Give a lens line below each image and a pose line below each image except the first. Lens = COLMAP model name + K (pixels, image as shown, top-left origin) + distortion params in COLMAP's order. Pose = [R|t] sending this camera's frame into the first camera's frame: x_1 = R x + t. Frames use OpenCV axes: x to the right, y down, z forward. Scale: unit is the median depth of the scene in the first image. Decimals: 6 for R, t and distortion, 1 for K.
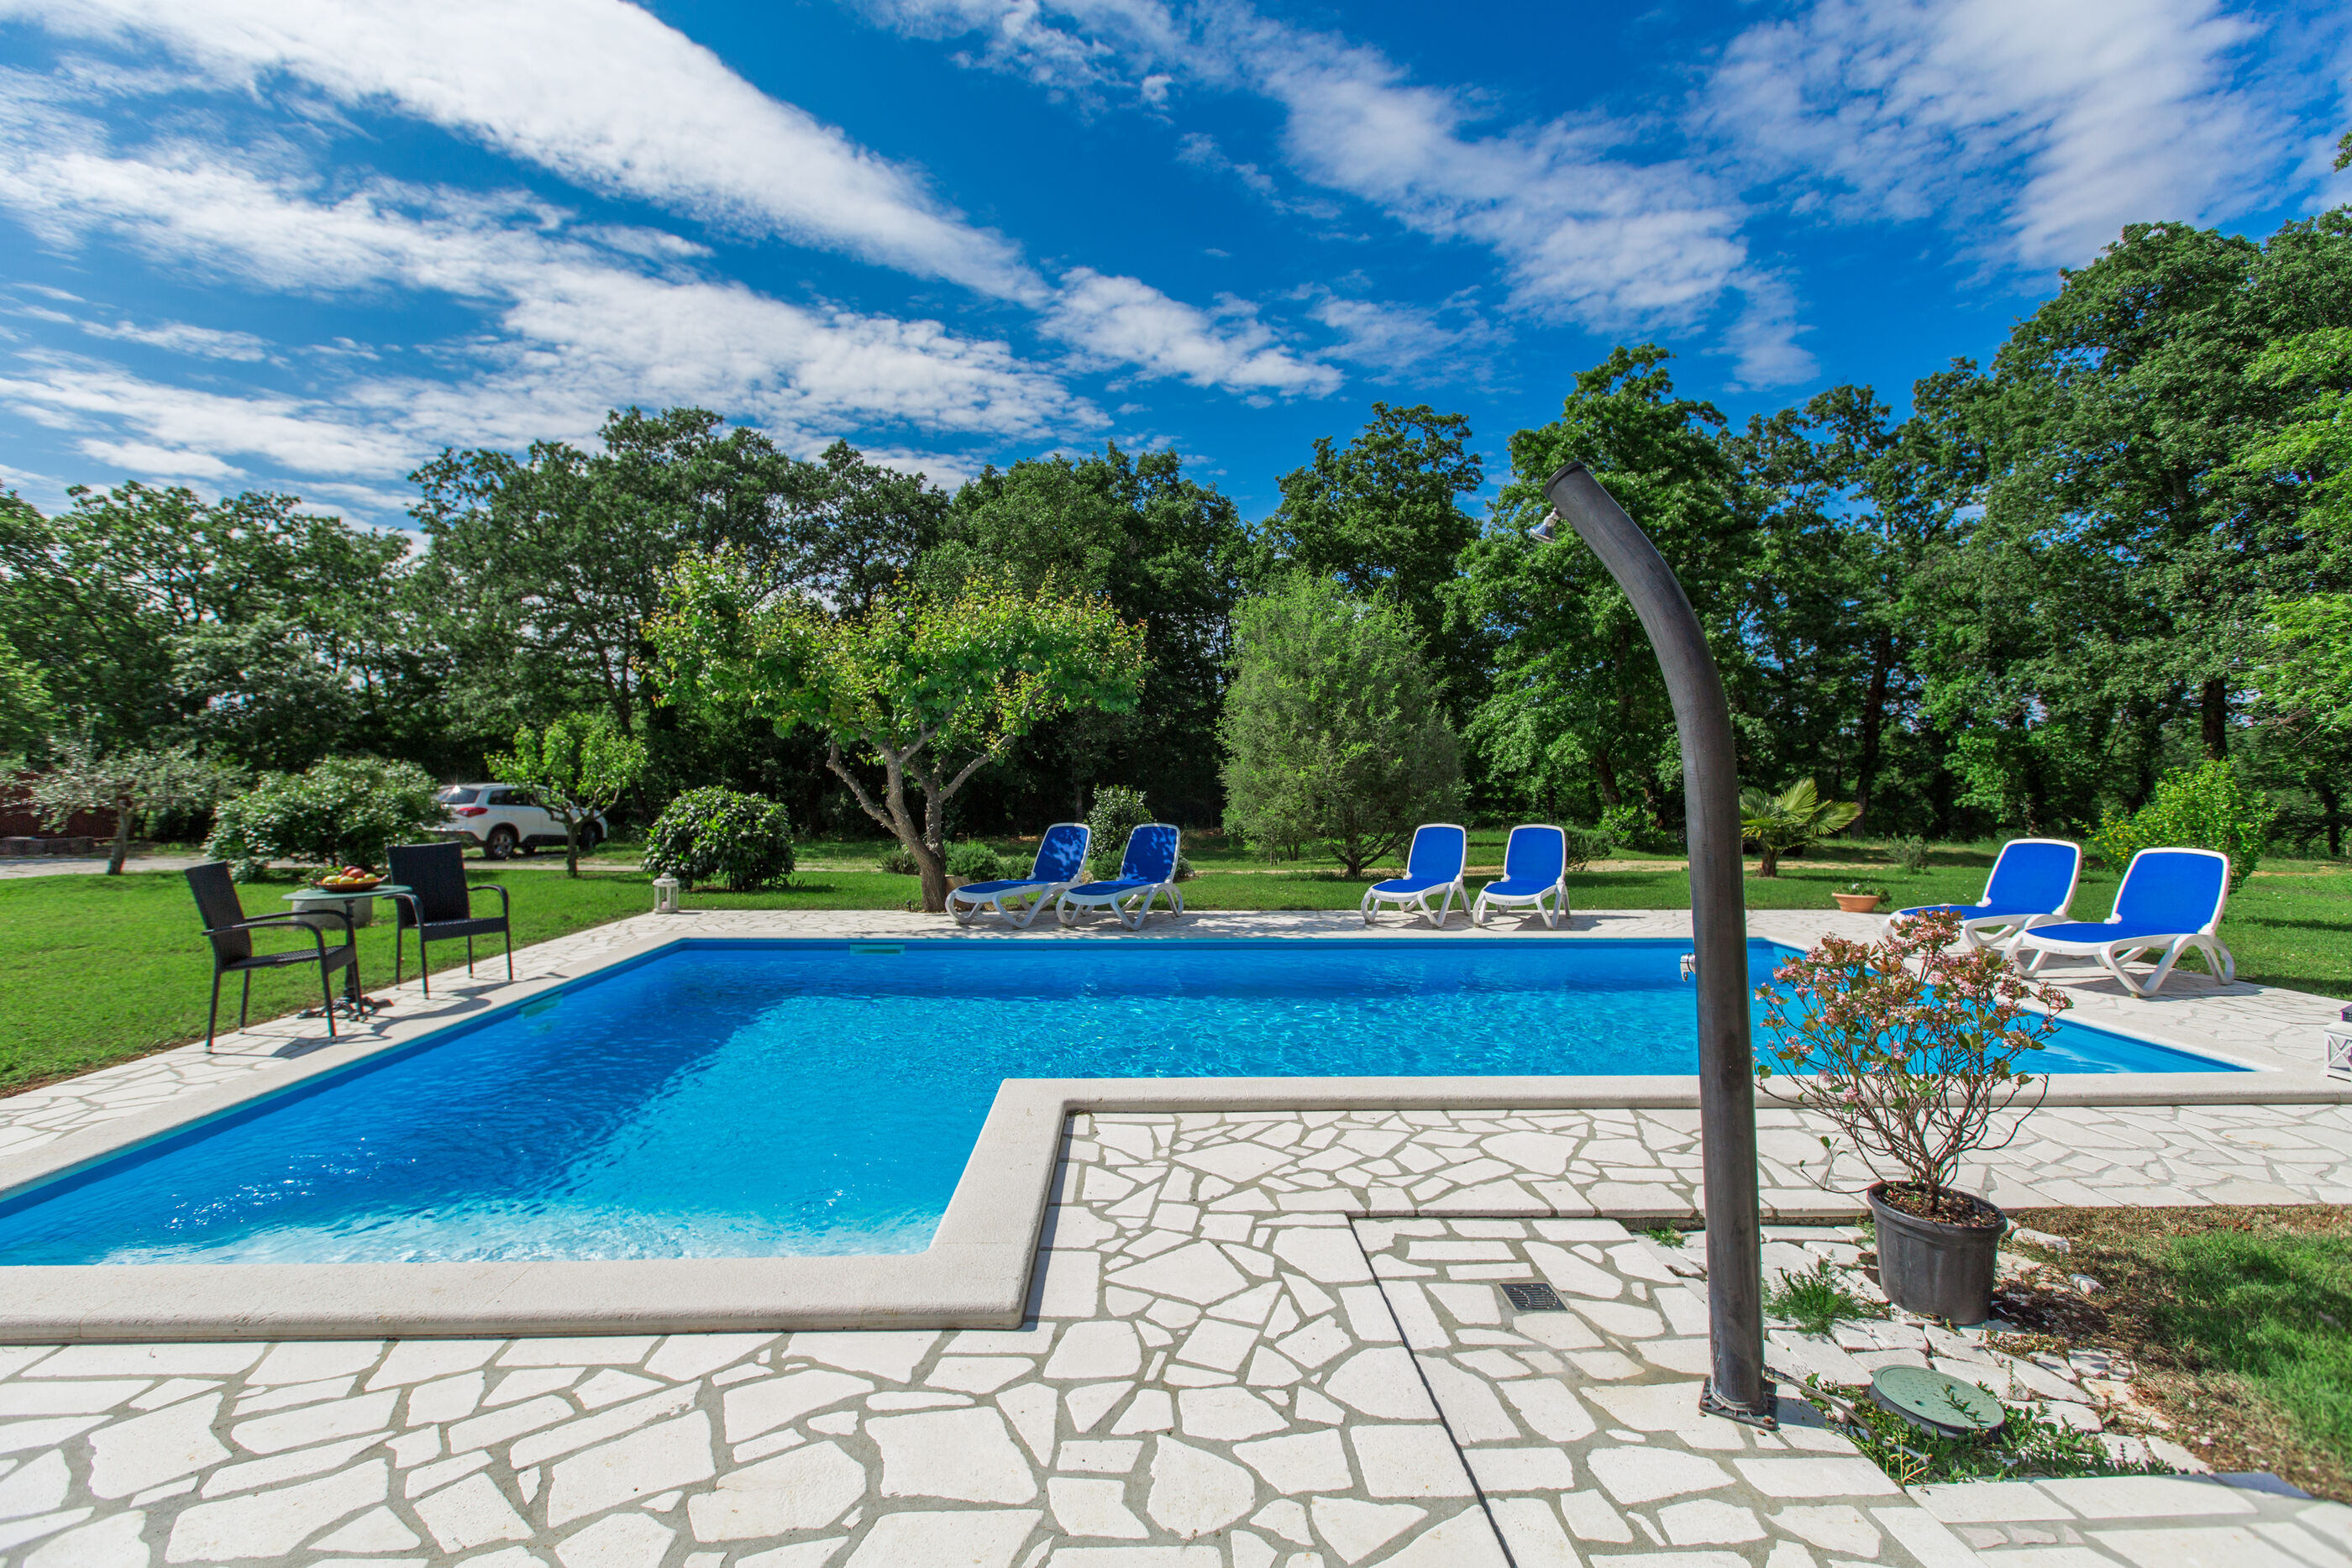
lens RADIAL K [[1088.1, 0, 1179.5], [0, 1088.1, 790.0], [0, 0, 1]] dist [0.000638, 0.000010]
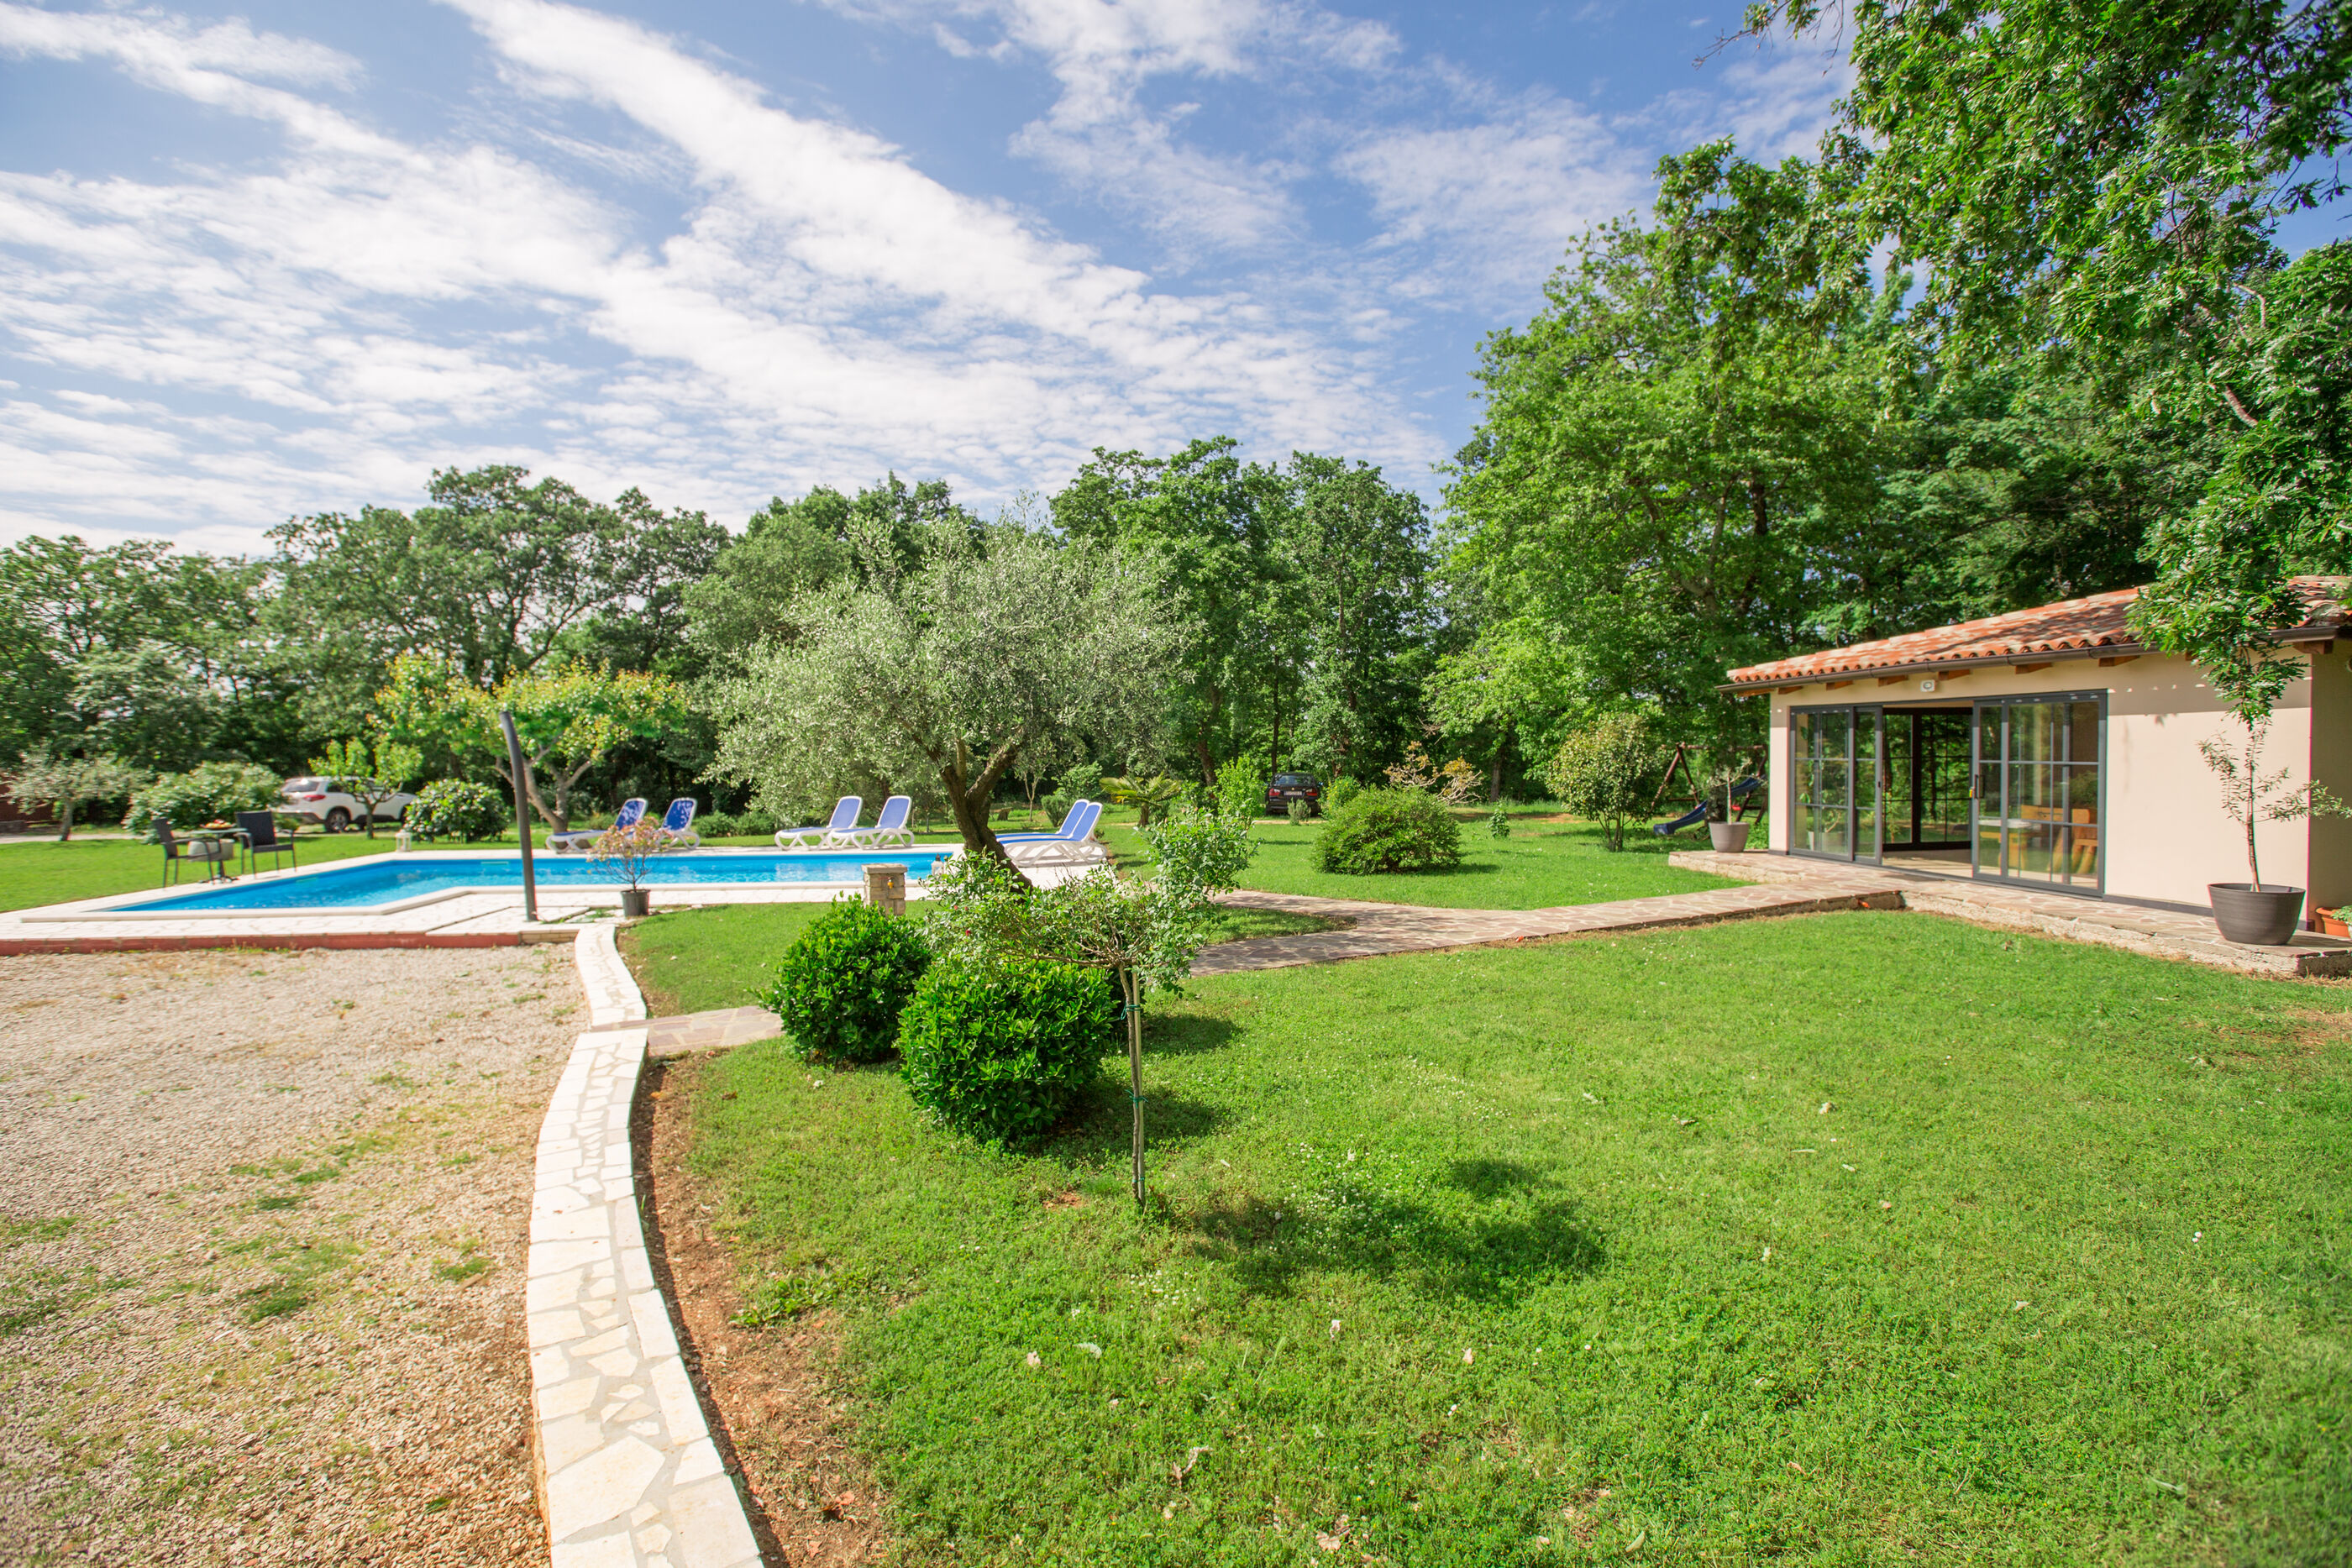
lens RADIAL K [[1109.3, 0, 1176.0], [0, 1109.3, 784.0], [0, 0, 1]] dist [-0.045918, 0.016277]
pose [[0.997350, -0.014253, 0.071345, 0.273936], [0.013158, 0.999789, 0.015804, -0.003880], [-0.071555, -0.014823, 0.997327, -0.356053]]
